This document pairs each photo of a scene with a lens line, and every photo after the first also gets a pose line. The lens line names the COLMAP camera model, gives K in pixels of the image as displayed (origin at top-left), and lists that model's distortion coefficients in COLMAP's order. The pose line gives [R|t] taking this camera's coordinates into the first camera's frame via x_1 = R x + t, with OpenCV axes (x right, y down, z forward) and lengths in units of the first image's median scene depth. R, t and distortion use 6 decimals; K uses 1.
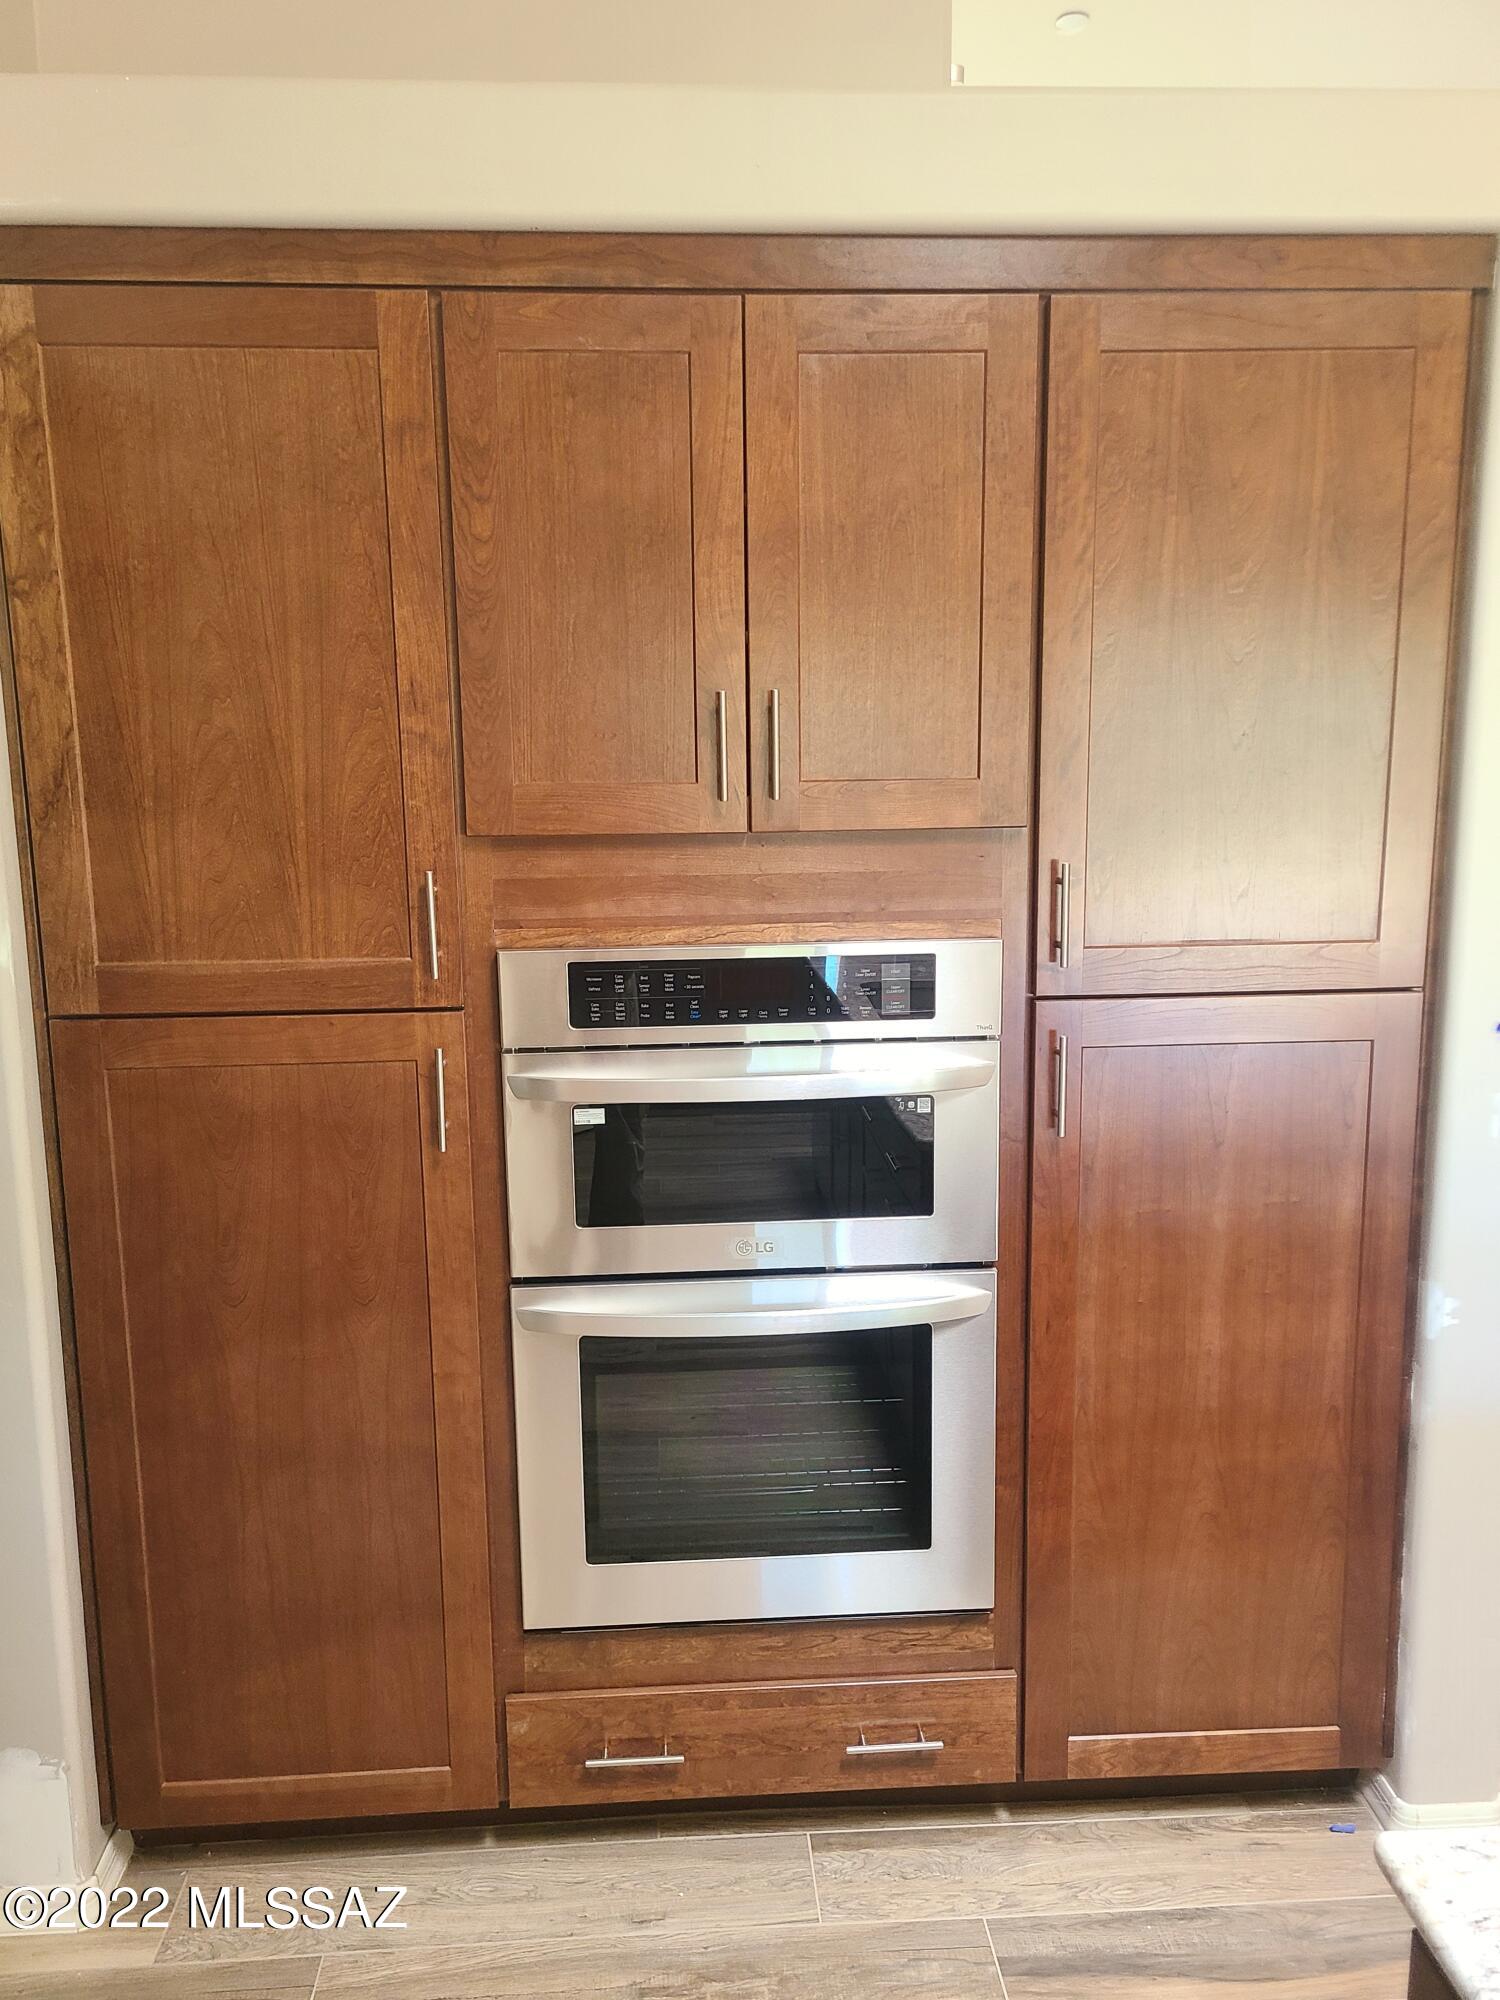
lens RADIAL K [[1519.5, 0, 750.8], [0, 1519.5, 1010.2], [0, 0, 1]] dist [0.051554, -0.025022]
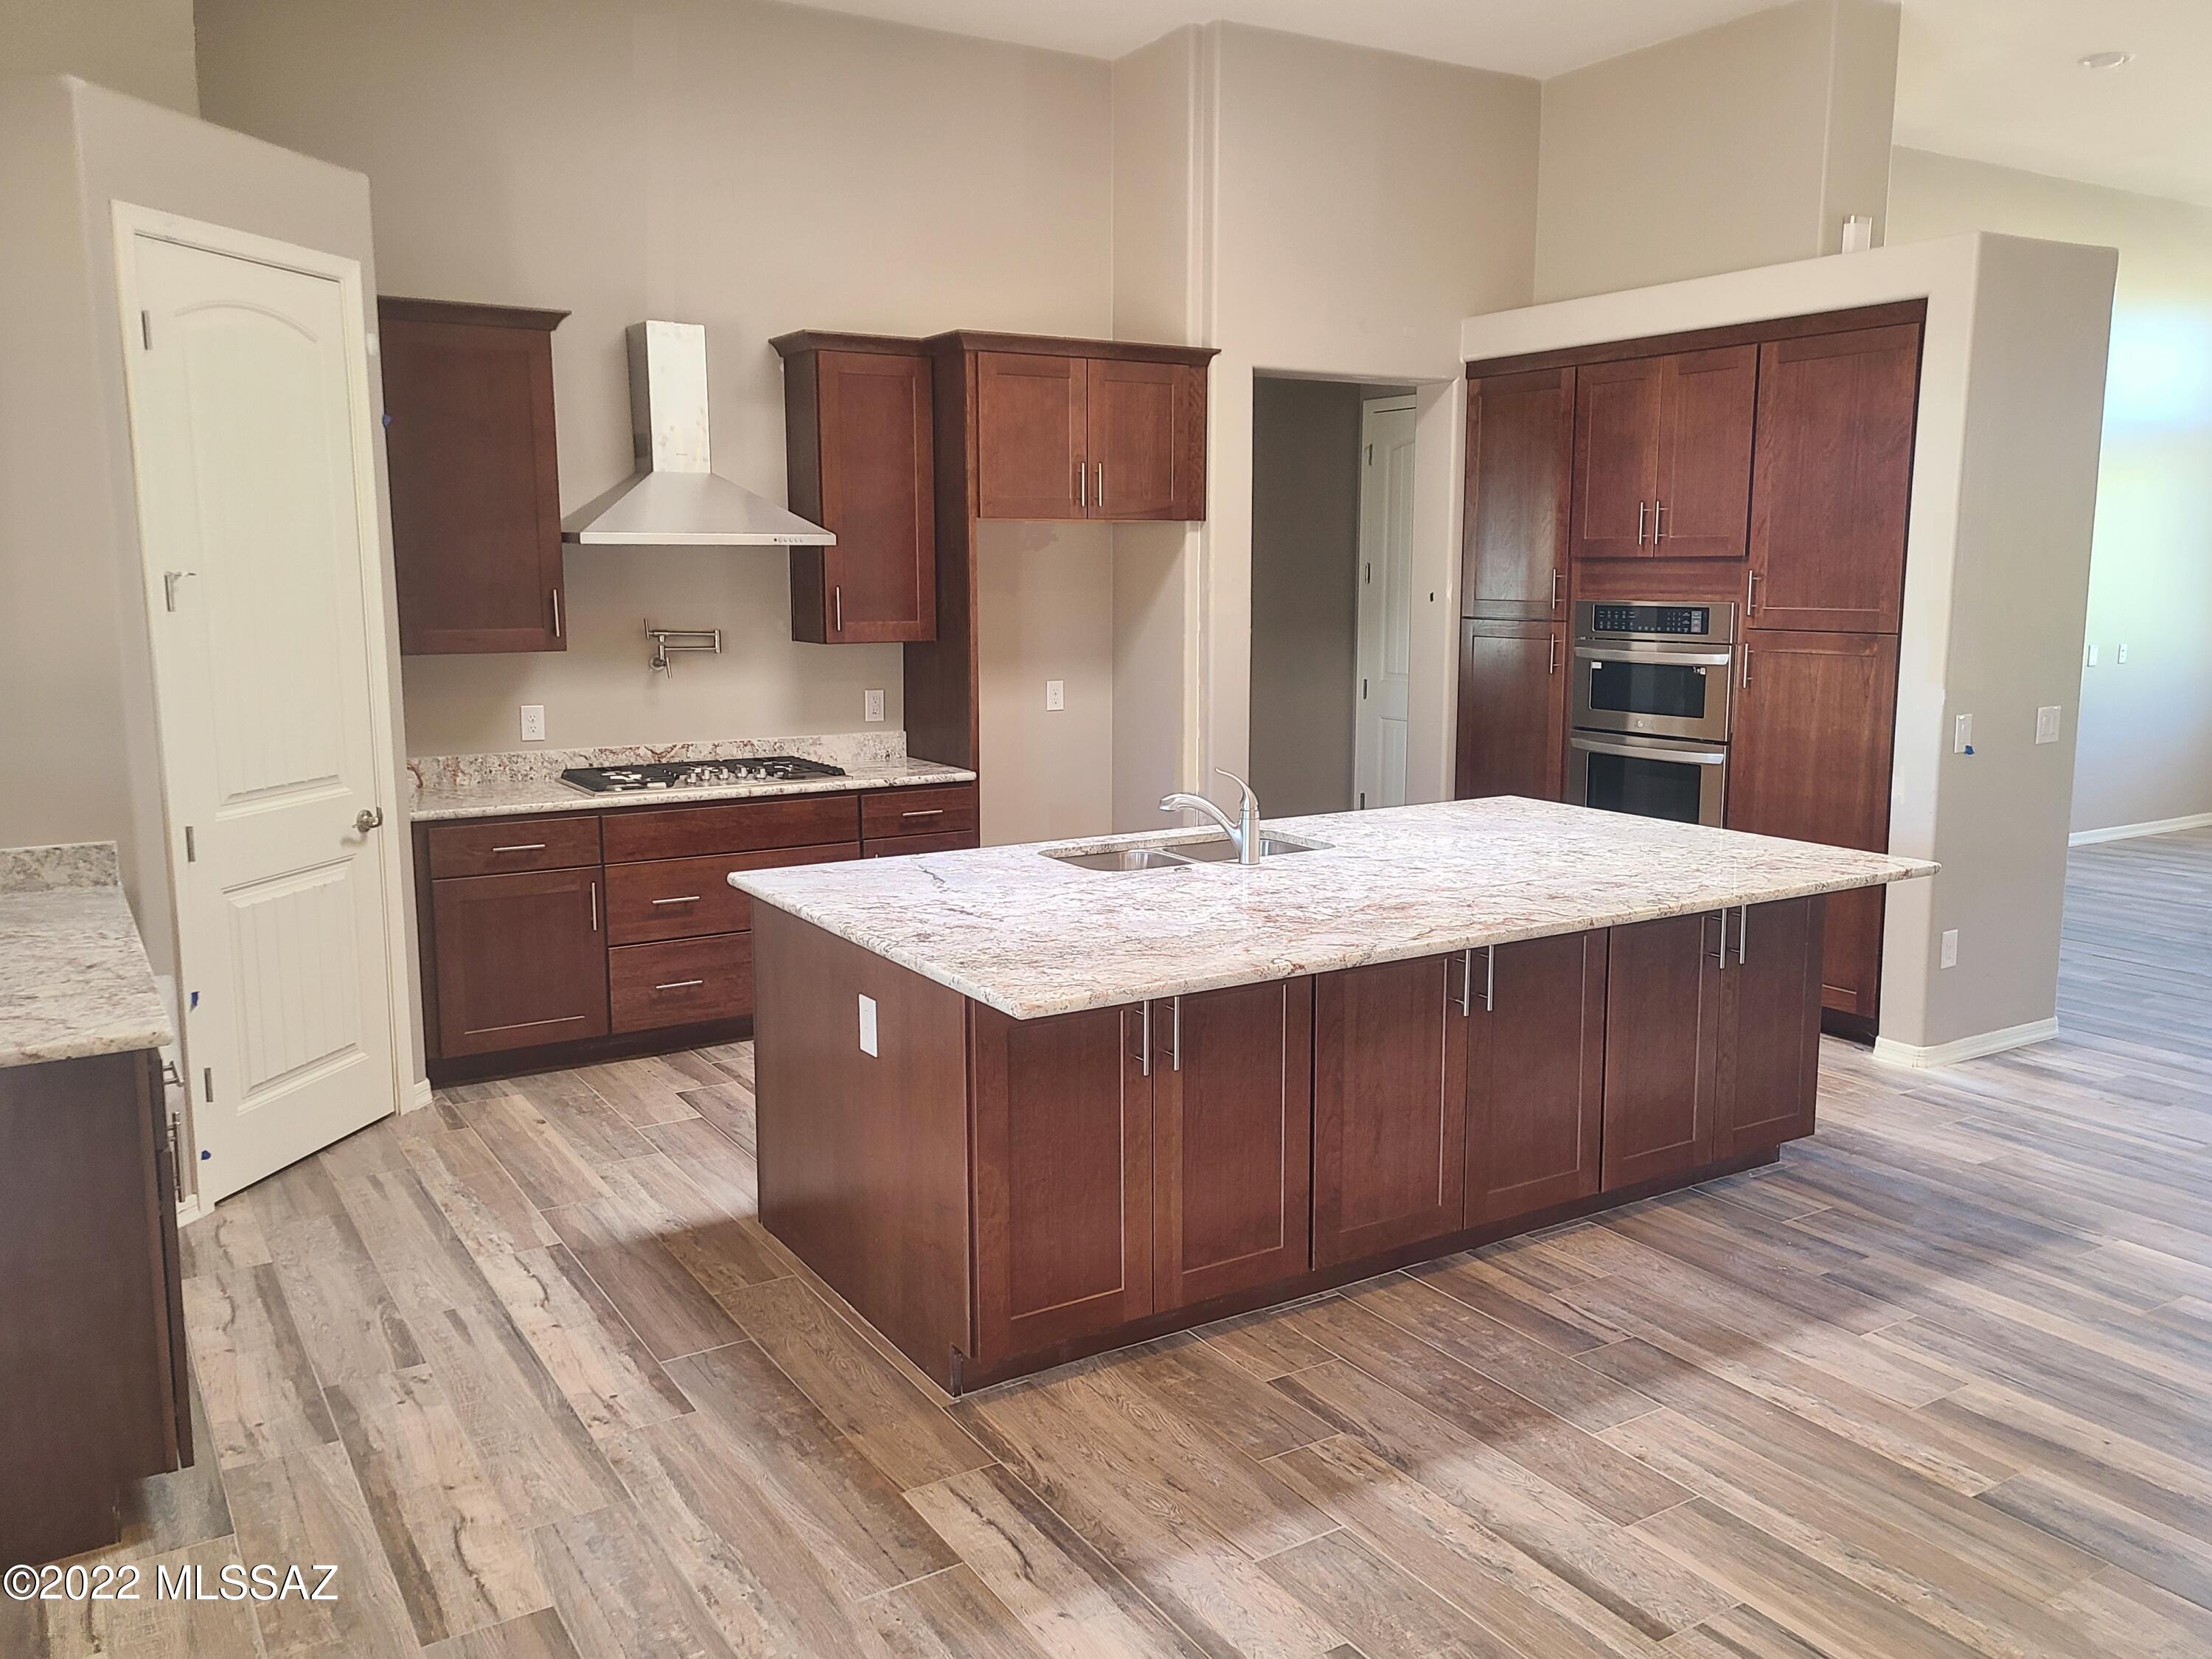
lens RADIAL K [[1680.6, 0, 1105.3], [0, 1680.6, 825.1], [0, 0, 1]] dist [0.051554, -0.025022]
pose [[0.471321, 0.152315, -0.868710, 2.093988], [-0.142508, 0.985184, 0.095419, 0.186923], [0.870372, 0.078825, 0.486044, -1.152154]]
